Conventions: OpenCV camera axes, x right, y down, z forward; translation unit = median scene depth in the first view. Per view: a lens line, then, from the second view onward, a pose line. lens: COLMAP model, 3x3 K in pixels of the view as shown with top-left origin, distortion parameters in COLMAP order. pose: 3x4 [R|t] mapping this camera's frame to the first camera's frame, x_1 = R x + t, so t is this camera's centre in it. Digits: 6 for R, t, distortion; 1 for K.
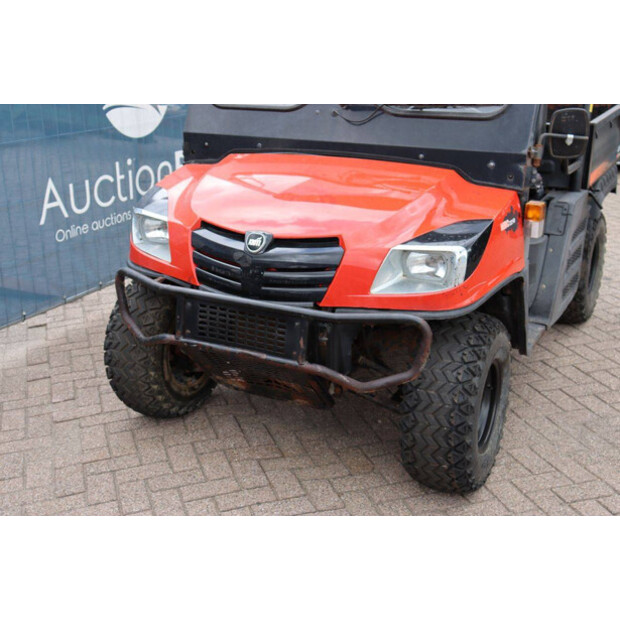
lens RADIAL K [[780.8, 0, 311.1], [0, 780.8, 314.7], [0, 0, 1]] dist [0.003032, 0.000000]
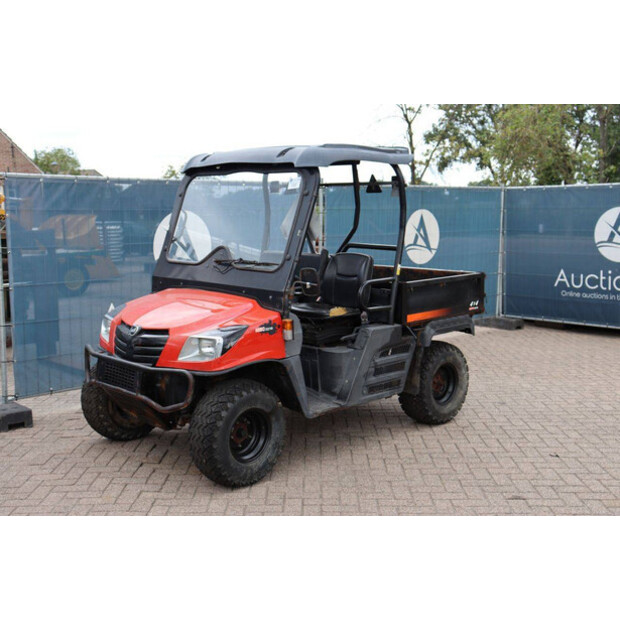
lens RADIAL K [[780.8, 0, 314.4], [0, 780.8, 315.3], [0, 0, 1]] dist [0.003032, 0.000000]
pose [[0.951778, 0.052949, -0.302183, 0.857857], [-0.113104, 0.976171, -0.185196, 0.160031], [0.285176, 0.210444, 0.935087, -0.600223]]
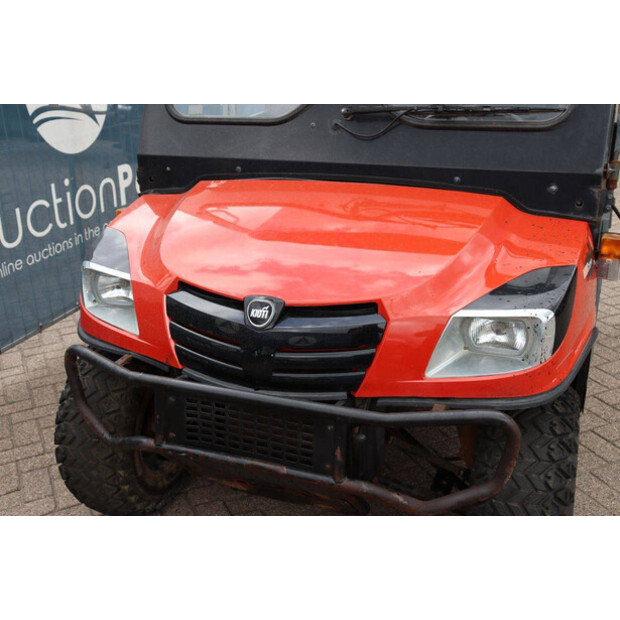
lens RADIAL K [[711.2, 0, 306.6], [0, 711.2, 310.6], [0, 0, 1]] dist [0.008232, 0.000000]
pose [[0.993797, -0.059539, 0.093934, -0.086391], [0.056959, 0.997928, 0.029912, -0.106579], [-0.095520, -0.024376, 0.995129, 0.317773]]
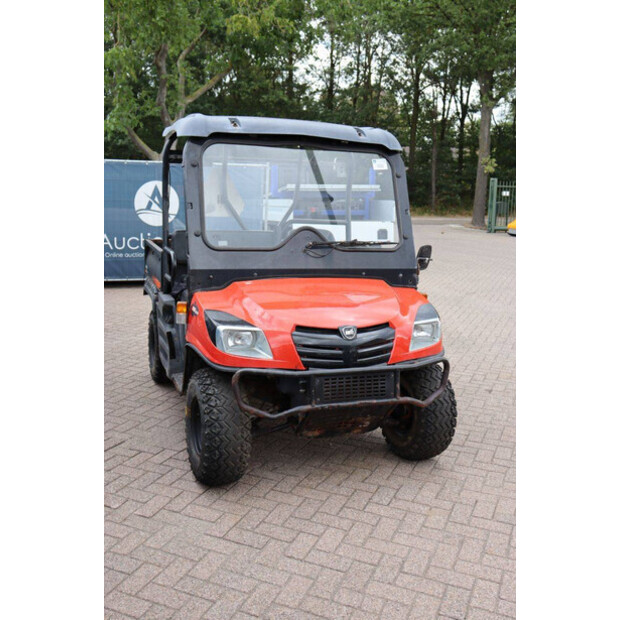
lens RADIAL K [[623.6, 0, 308.4], [0, 623.6, 307.8], [0, 0, 1]] dist [0.007512, 0.000000]
pose [[0.662644, -0.104837, 0.741561, -1.005644], [0.209070, 0.976685, -0.048743, -0.092625], [-0.719161, 0.187338, 0.669113, 0.195122]]
